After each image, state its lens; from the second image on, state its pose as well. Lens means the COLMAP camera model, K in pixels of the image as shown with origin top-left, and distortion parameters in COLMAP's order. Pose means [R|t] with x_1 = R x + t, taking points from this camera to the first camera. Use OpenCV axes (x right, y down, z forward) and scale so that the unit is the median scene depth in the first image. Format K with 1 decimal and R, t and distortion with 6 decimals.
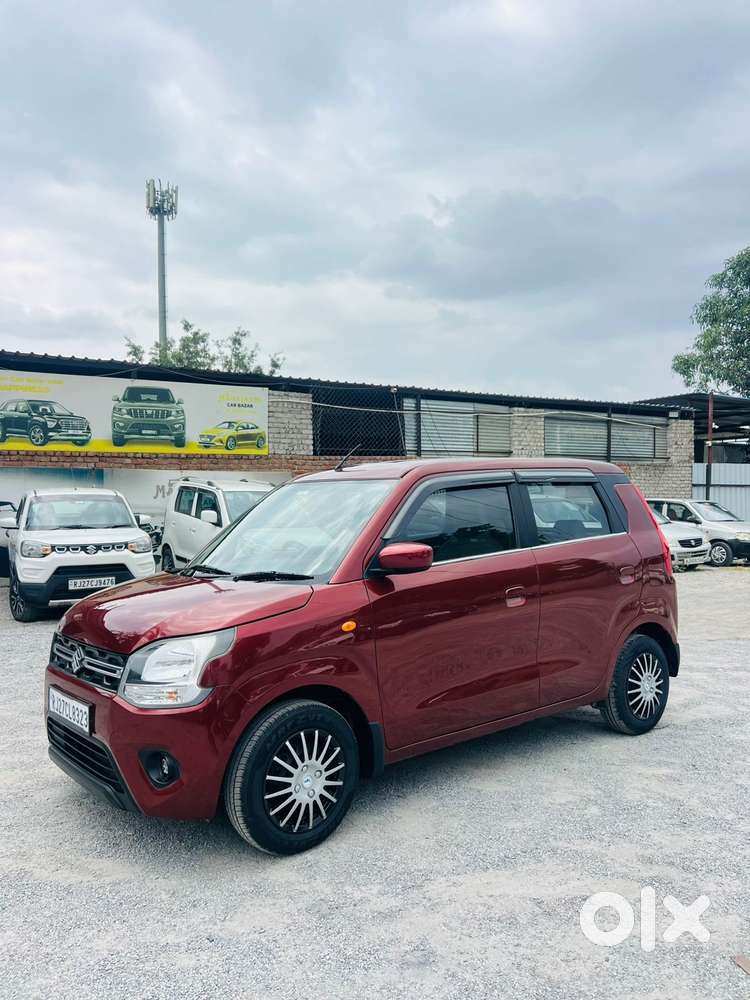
lens RADIAL K [[749.0, 0, 370.7], [0, 749.0, 512.3], [0, 0, 1]] dist [0.063327, -0.100341]
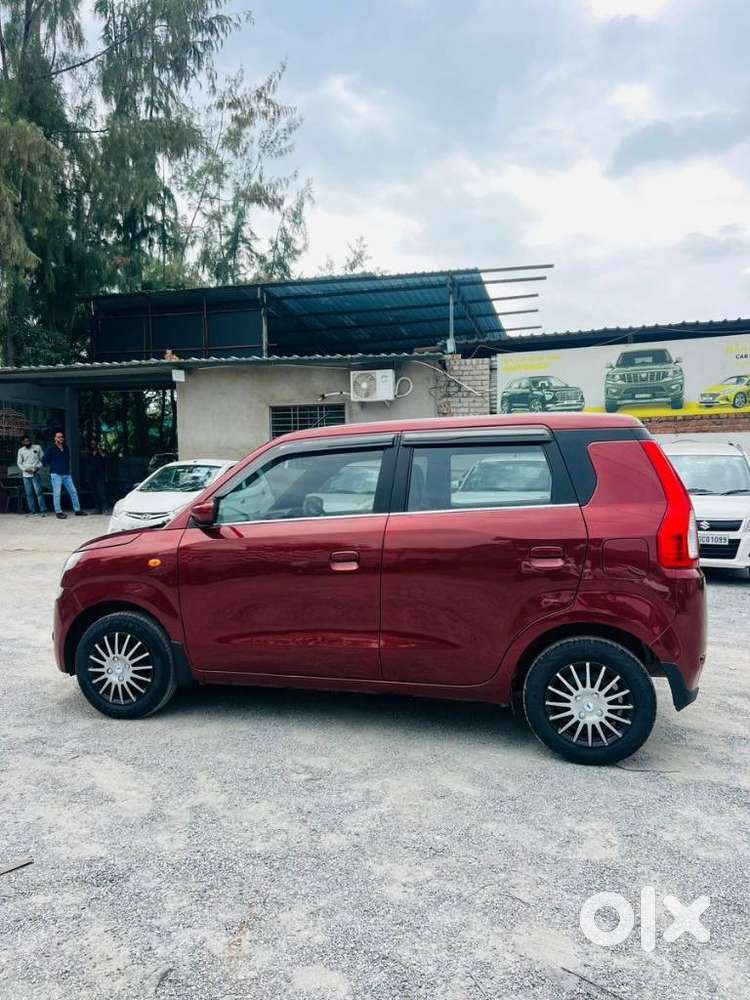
lens RADIAL K [[756.3, 0, 369.1], [0, 756.3, 492.6], [0, 0, 1]] dist [0.008710, 0.001849]
pose [[0.588827, 0.024706, -0.807881, 0.296167], [-0.008925, 0.999671, 0.024066, -0.000810], [0.808210, -0.006961, 0.588854, 0.127287]]
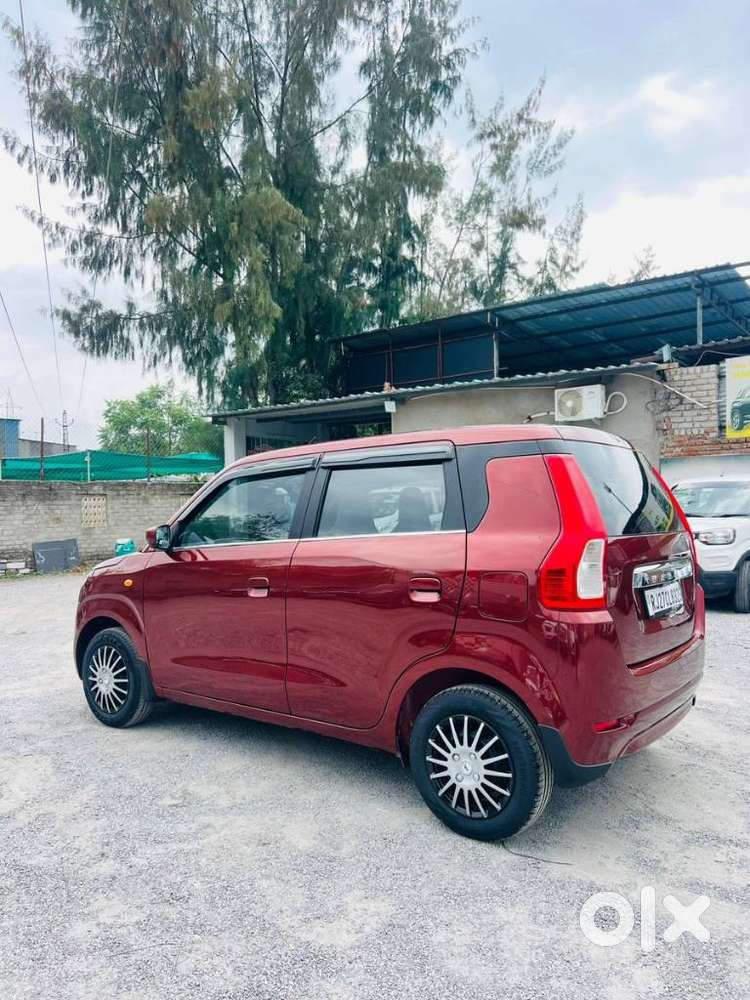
lens RADIAL K [[750.6, 0, 365.8], [0, 750.6, 509.8], [0, 0, 1]] dist [0.043833, -0.065026]
pose [[0.222080, 0.012348, -0.974950, 0.341338], [0.002199, 0.999911, 0.013165, -0.000413], [0.975026, -0.005068, 0.222033, 0.268004]]
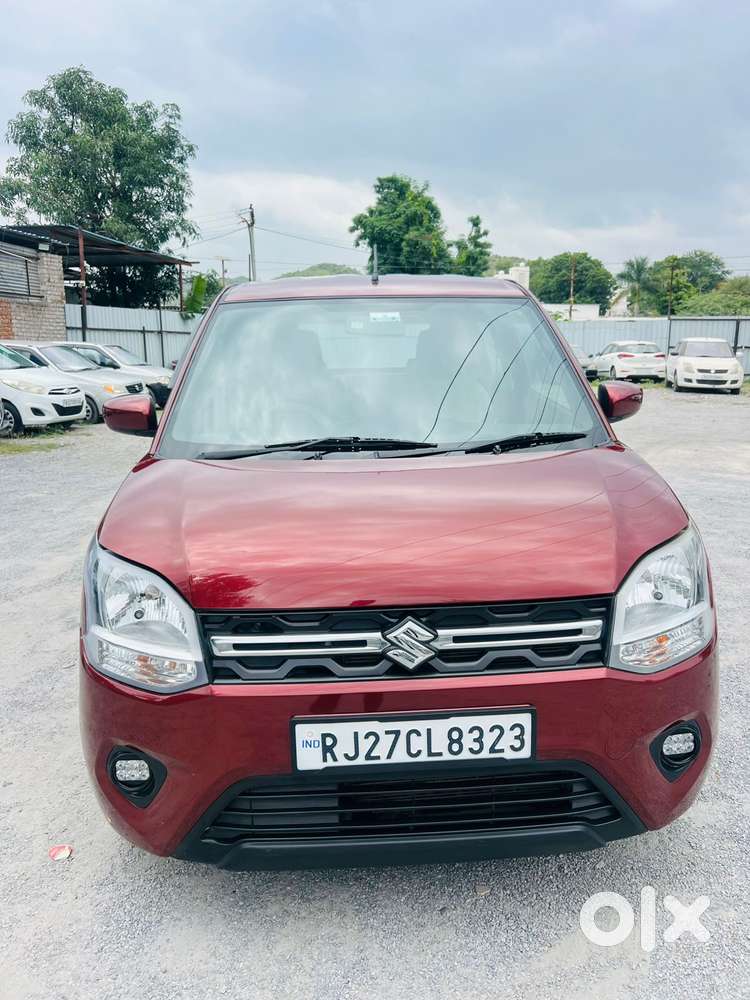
lens RADIAL K [[758.5, 0, 375.0], [0, 758.5, 500.0], [0, 0, 1]] dist [0.010144, -0.003029]
pose [[0.601219, -0.155569, 0.783794, -0.191926], [0.010629, 0.982336, 0.186822, 0.002903], [-0.799013, -0.103990, 0.592253, 0.182271]]
